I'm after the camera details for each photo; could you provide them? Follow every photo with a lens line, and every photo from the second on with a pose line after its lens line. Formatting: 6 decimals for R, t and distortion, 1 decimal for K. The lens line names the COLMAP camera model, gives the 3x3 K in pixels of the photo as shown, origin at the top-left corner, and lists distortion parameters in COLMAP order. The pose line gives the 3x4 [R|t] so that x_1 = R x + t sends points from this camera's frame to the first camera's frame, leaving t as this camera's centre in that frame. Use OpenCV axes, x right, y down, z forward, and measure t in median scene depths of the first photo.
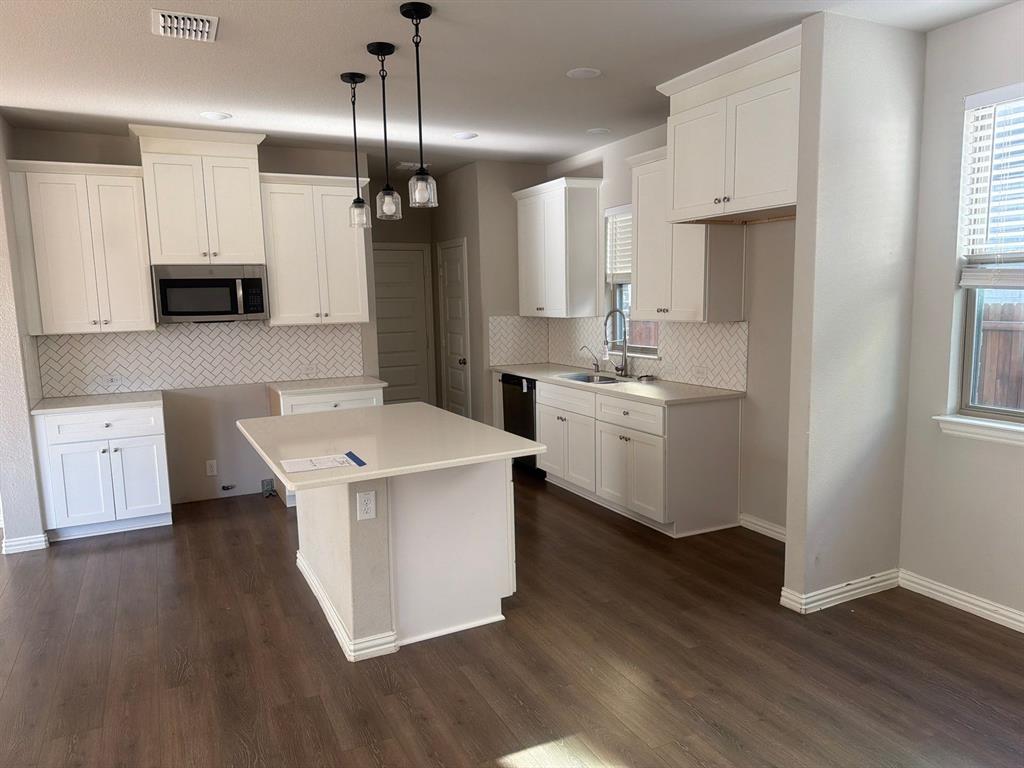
lens RADIAL K [[732.2, 0, 509.0], [0, 732.2, 388.8], [0, 0, 1]] dist [0.109156, -0.122700]
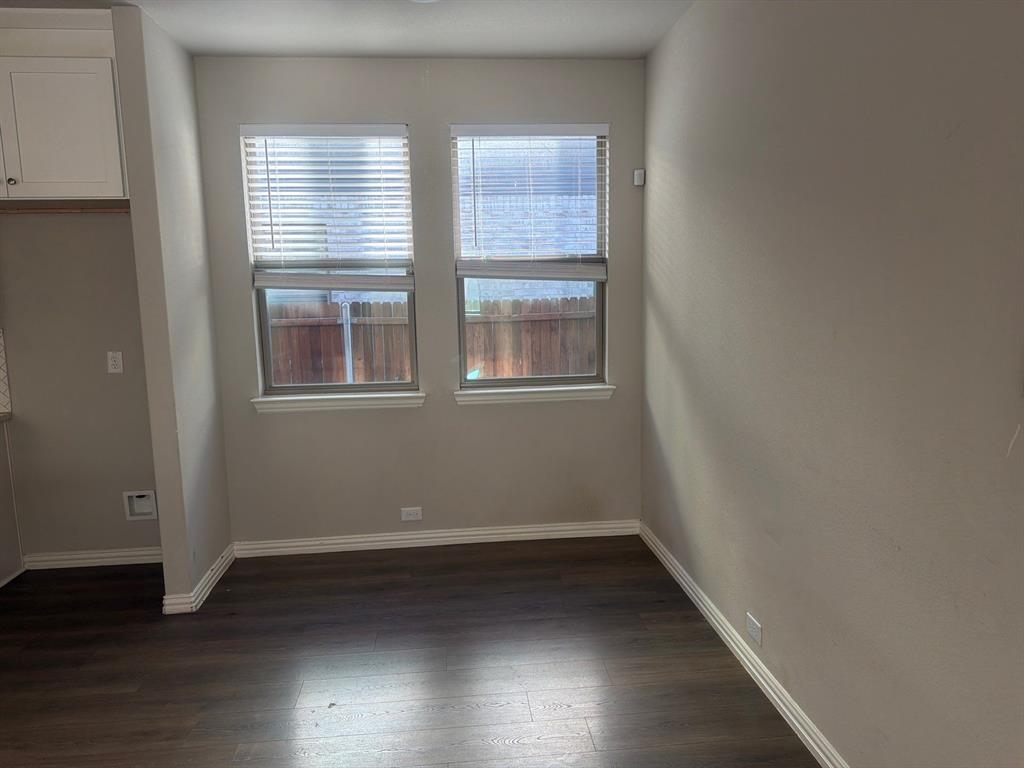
lens RADIAL K [[732.2, 0, 509.0], [0, 732.2, 388.8], [0, 0, 1]] dist [0.109156, -0.122700]
pose [[0.365588, -0.117924, 0.923277, -0.328175], [0.134839, 0.988188, 0.072822, -0.008965], [-0.920958, 0.097871, 0.377170, 0.197398]]
